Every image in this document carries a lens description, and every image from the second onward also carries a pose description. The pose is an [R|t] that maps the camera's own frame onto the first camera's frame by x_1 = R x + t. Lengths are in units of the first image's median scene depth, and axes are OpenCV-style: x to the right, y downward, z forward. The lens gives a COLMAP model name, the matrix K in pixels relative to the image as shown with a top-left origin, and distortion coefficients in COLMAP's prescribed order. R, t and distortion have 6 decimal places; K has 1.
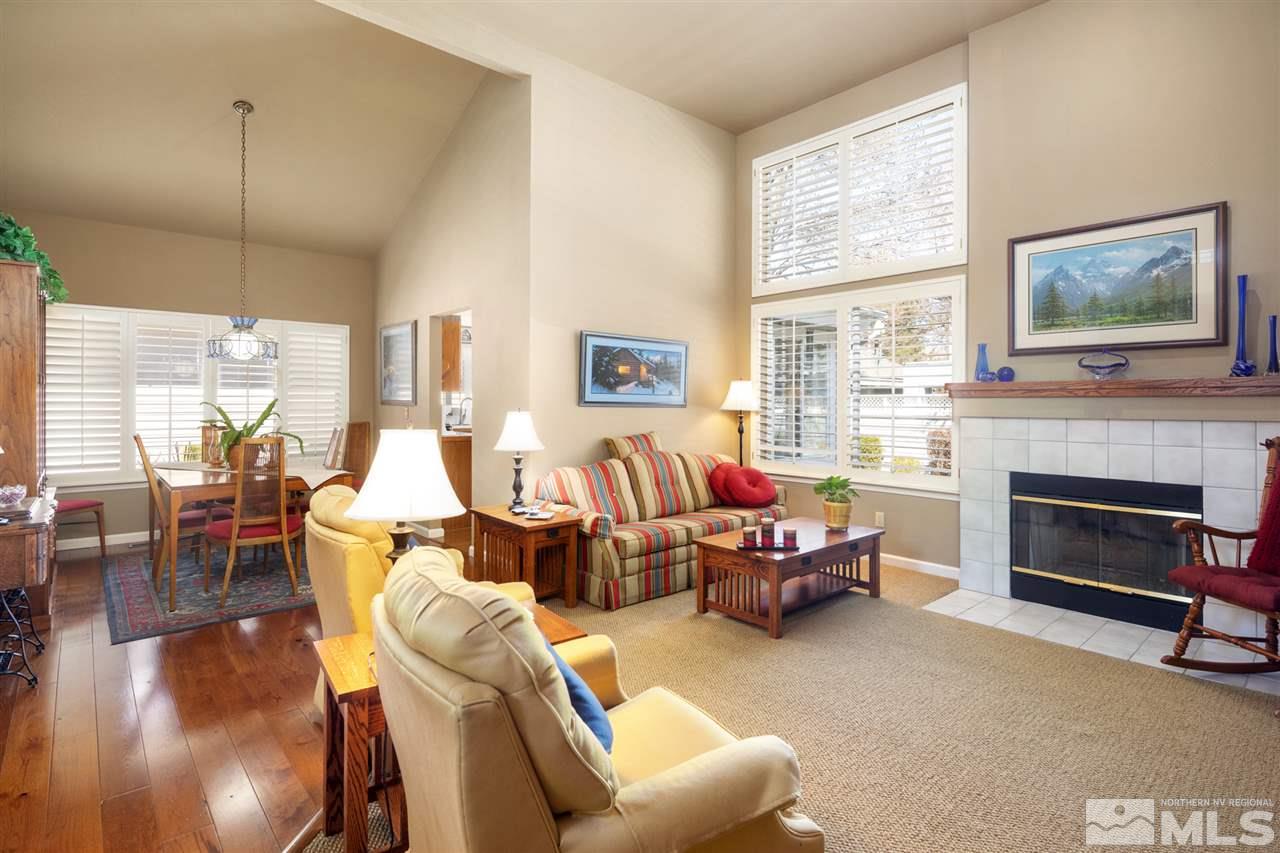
lens RADIAL K [[626.3, 0, 626.7], [0, 626.3, 402.6], [0, 0, 1]] dist [0.002760, -0.003331]
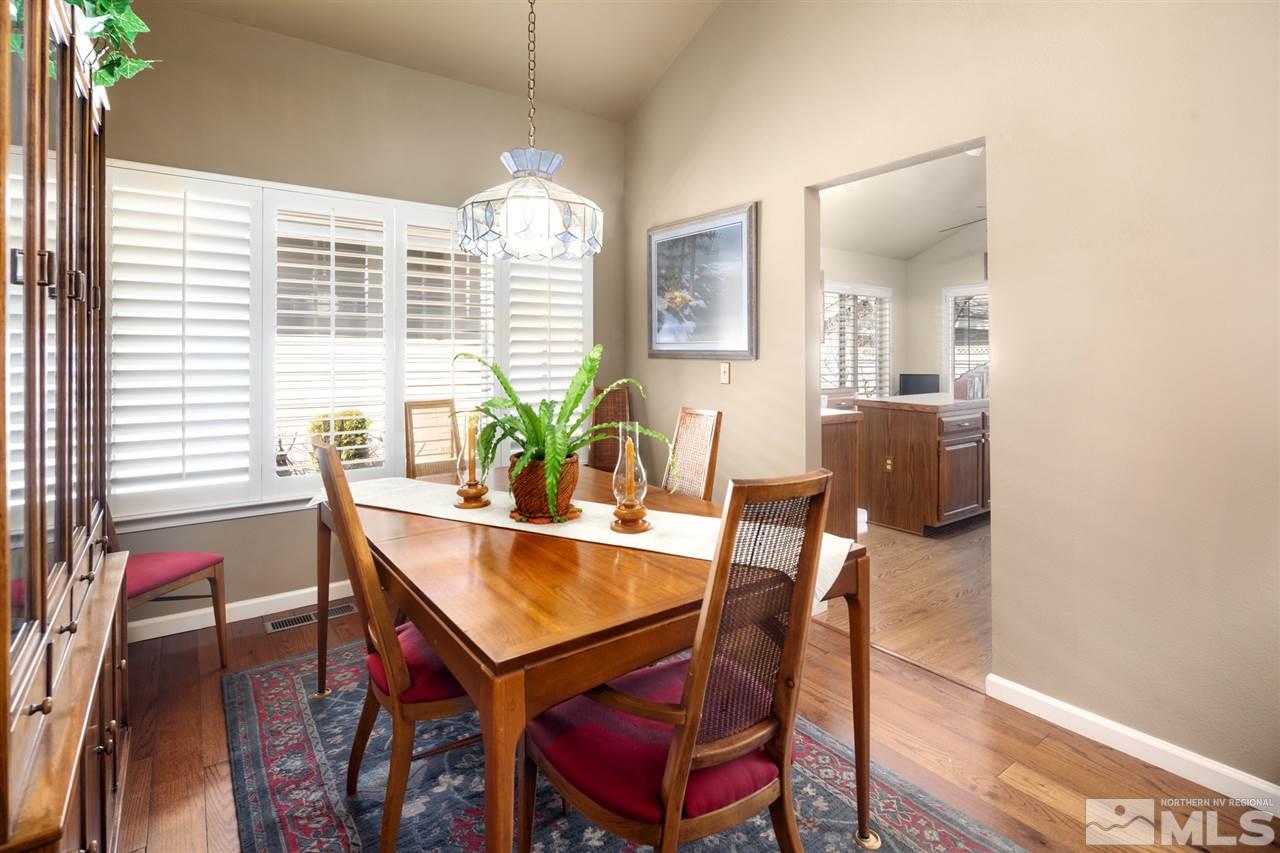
lens RADIAL K [[626.3, 0, 628.2], [0, 626.3, 354.0], [0, 0, 1]] dist [0.002760, -0.003331]
pose [[0.995491, -0.001514, -0.094847, -0.440386], [0.001373, 0.999998, -0.001552, 0.000116], [0.094849, 0.001415, 0.995491, 0.502809]]
